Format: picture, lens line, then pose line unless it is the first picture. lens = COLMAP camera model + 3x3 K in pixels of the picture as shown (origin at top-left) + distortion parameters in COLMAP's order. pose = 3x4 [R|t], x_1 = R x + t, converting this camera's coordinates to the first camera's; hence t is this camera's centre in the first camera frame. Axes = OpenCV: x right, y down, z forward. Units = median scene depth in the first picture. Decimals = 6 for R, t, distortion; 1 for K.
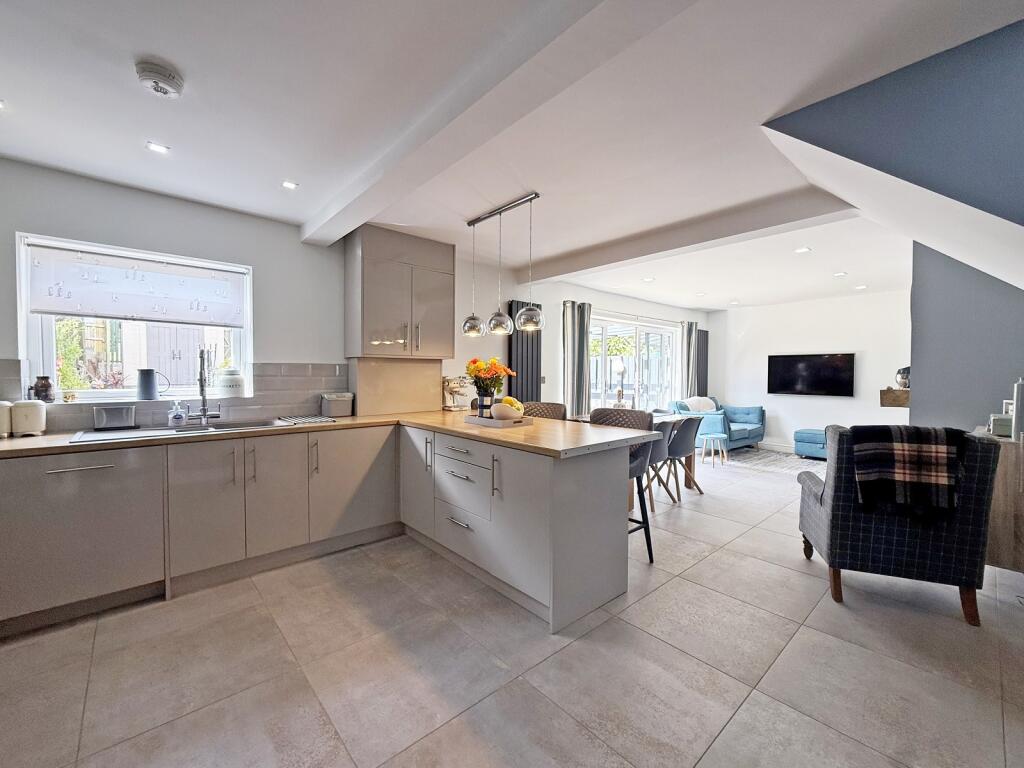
lens RADIAL K [[425.5, 0, 512.0], [0, 425.5, 384.0], [0, 0, 1]] dist [-0.001086, -0.000485]
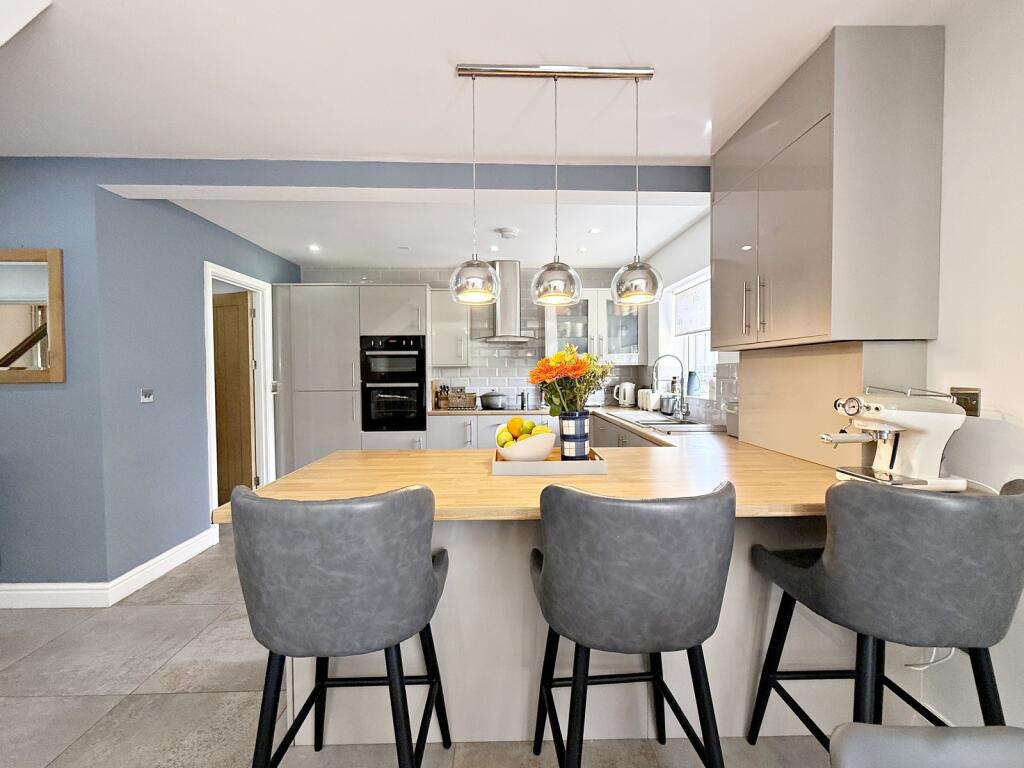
lens RADIAL K [[425.5, 0, 512.0], [0, 425.5, 384.0], [0, 0, 1]] dist [-0.001086, -0.000485]
pose [[-0.643711, 0.019877, -0.765010, 0.415135], [-0.019513, 0.998911, 0.042373, -0.037675], [0.765020, 0.042204, -0.642623, 1.289624]]
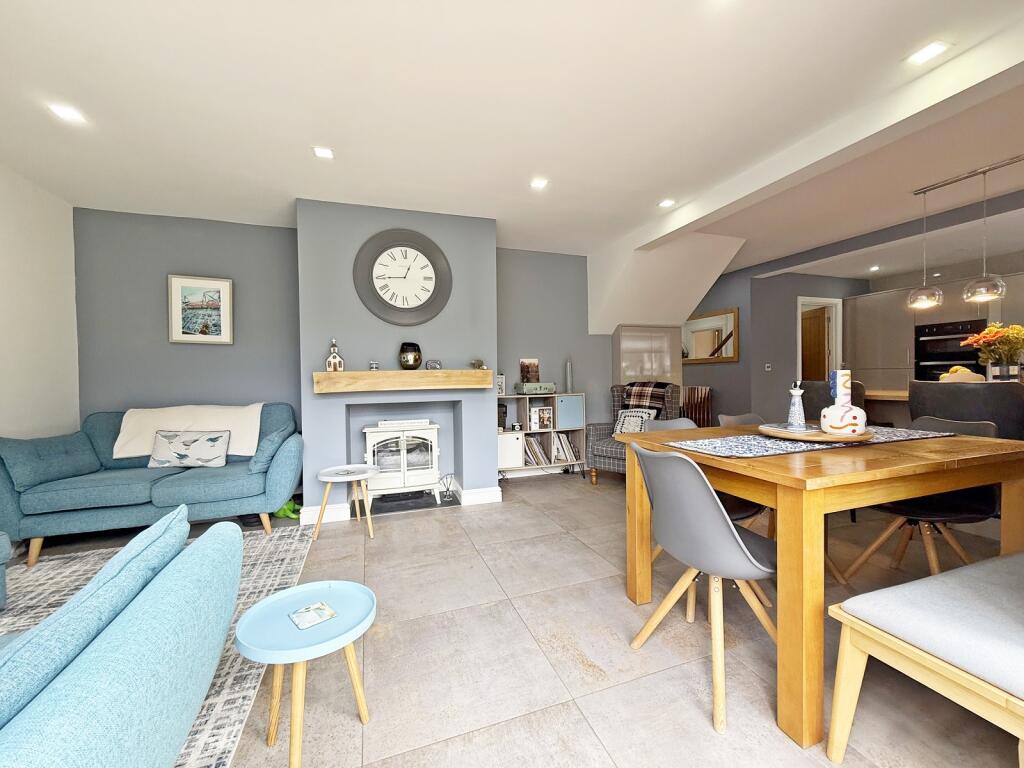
lens RADIAL K [[408.9, 0, 510.5], [0, 408.9, 383.1], [0, 0, 1]] dist [-0.001074, -0.000303]
pose [[-0.932344, 0.007145, 0.361502, 0.635834], [0.024399, 0.998769, 0.043188, -0.003789], [-0.360748, 0.049086, -0.931371, 2.203529]]
